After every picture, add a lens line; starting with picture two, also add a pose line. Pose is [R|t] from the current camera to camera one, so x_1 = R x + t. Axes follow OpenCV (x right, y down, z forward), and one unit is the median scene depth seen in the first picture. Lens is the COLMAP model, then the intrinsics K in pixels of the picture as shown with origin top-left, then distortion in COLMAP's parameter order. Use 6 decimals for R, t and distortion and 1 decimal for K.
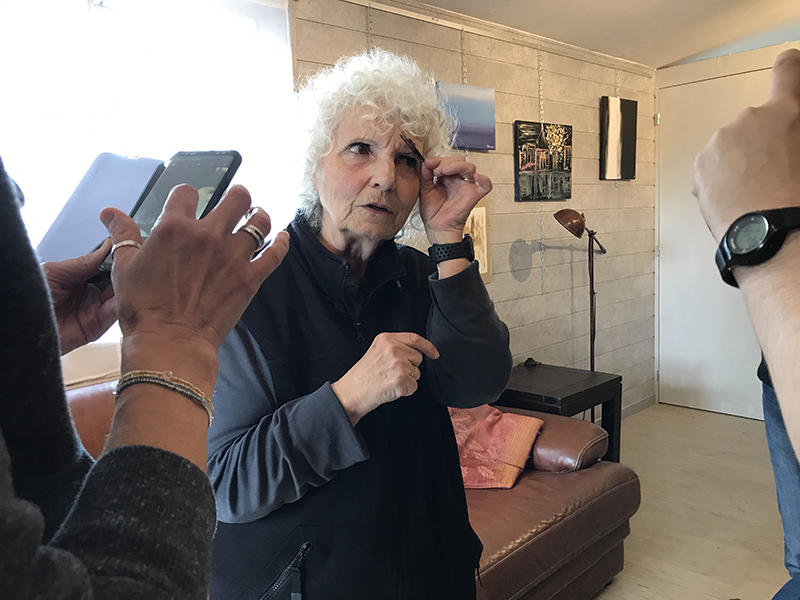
lens RADIAL K [[664.0, 0, 400.6], [0, 664.0, 299.1], [0, 0, 1]] dist [0.013608, -0.011333]
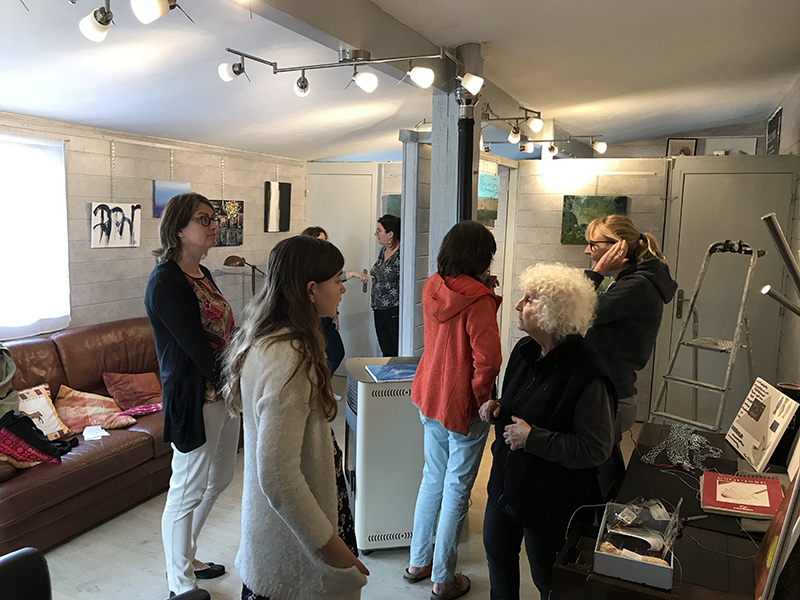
lens RADIAL K [[664.0, 0, 398.8], [0, 664.0, 305.2], [0, 0, 1]] dist [0.013608, -0.011333]
pose [[0.928999, 0.020809, 0.369497, 0.010705], [-0.026316, 0.999605, 0.009868, -0.027874], [-0.369146, -0.018891, 0.929180, -0.679711]]
